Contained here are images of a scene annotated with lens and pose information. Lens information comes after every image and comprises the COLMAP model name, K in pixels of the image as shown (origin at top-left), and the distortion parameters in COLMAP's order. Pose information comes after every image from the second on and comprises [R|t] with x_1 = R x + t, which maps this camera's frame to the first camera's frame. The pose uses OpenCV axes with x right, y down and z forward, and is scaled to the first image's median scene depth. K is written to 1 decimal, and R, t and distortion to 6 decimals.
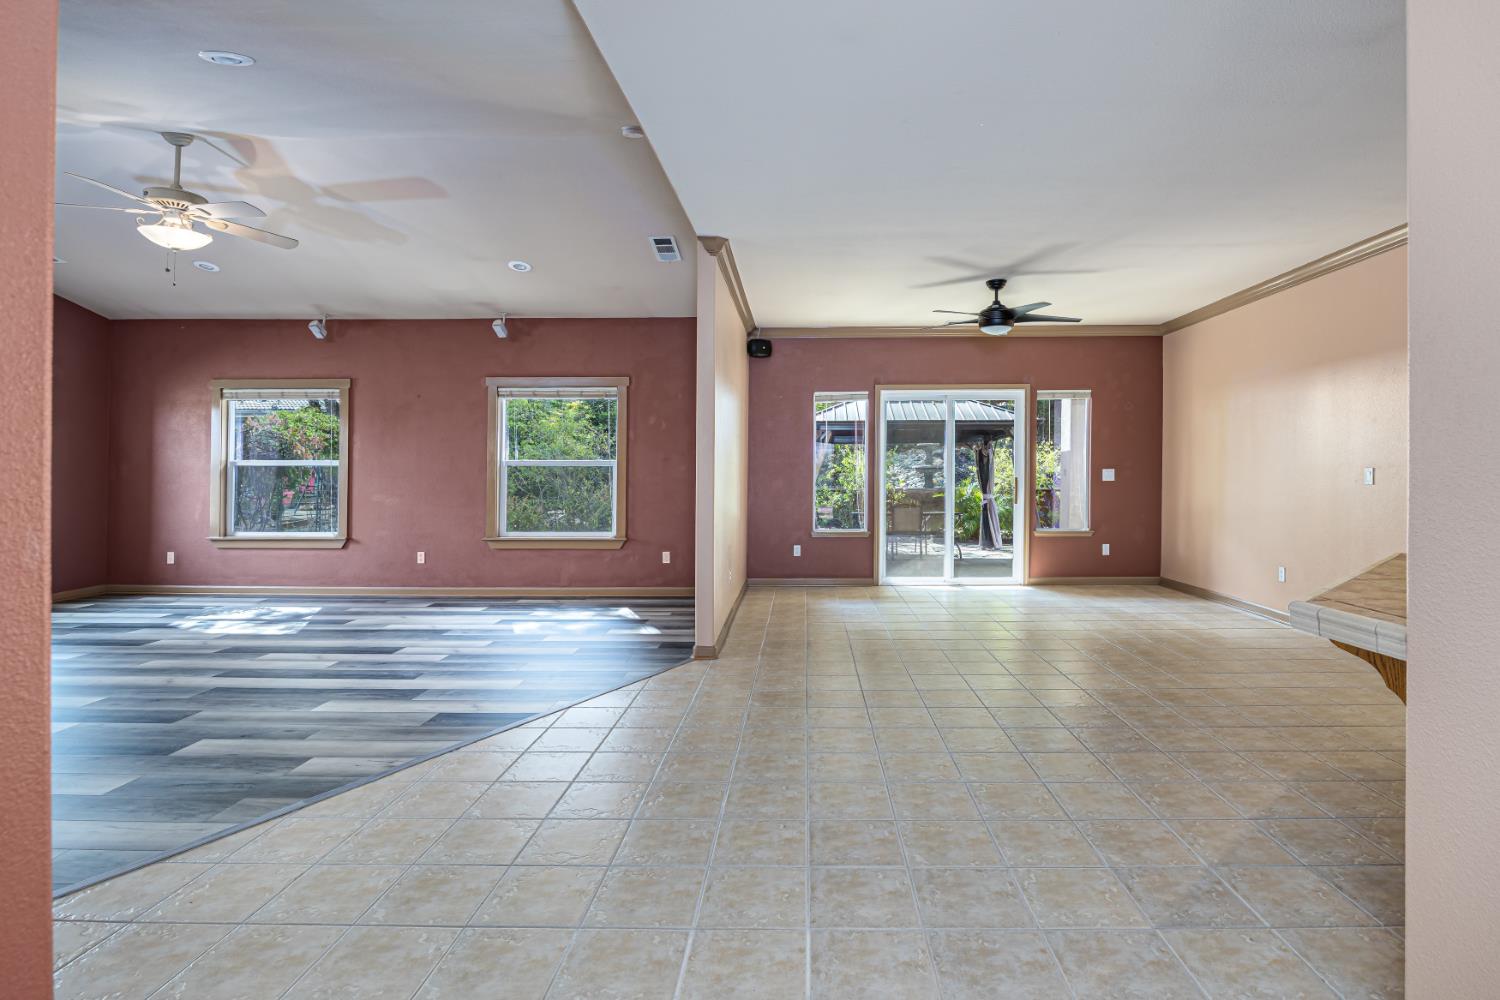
lens RADIAL K [[693.6, 0, 774.9], [0, 693.6, 478.2], [0, 0, 1]] dist [-0.009108, -0.000294]
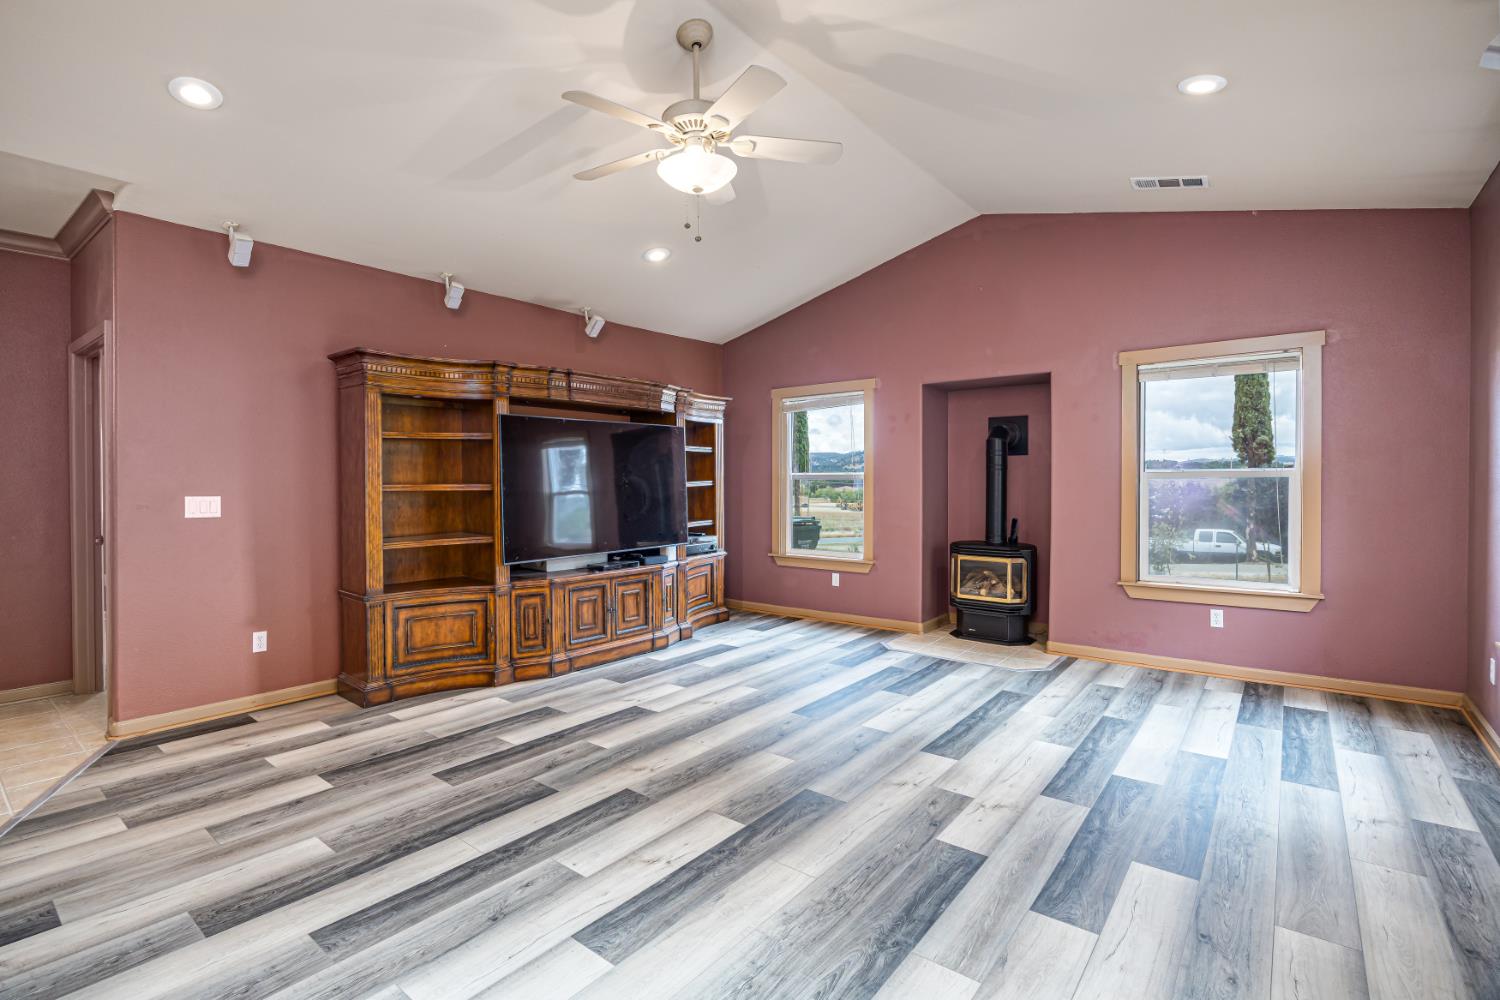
lens RADIAL K [[707.3, 0, 747.6], [0, 707.3, 484.5], [0, 0, 1]] dist [-0.028534, 0.008562]
pose [[-0.612325, 0.009098, -0.790554, -0.188448], [0.000574, 0.999939, 0.011064, -0.019329], [0.790606, 0.006321, -0.612292, 0.895579]]
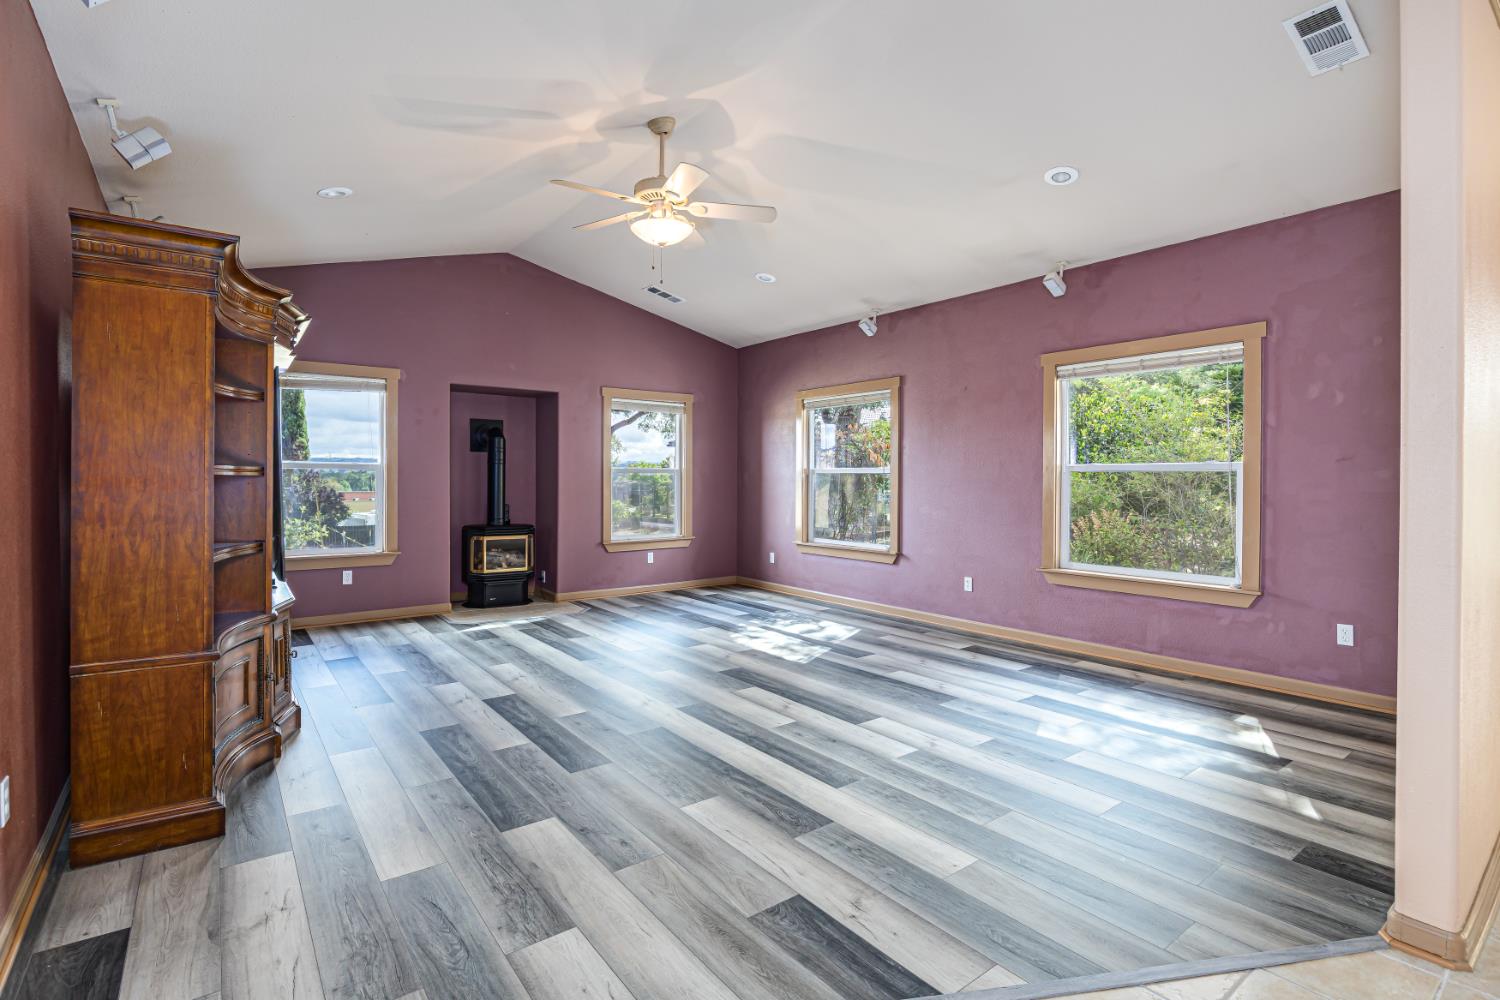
lens RADIAL K [[693.6, 0, 774.9], [0, 693.6, 478.2], [0, 0, 1]] dist [-0.009108, -0.000294]
pose [[0.637248, 0.000503, -0.770659, -0.022827], [-0.008005, 0.999950, -0.005966, -0.004550], [0.770617, 0.009971, 0.637220, 0.301596]]
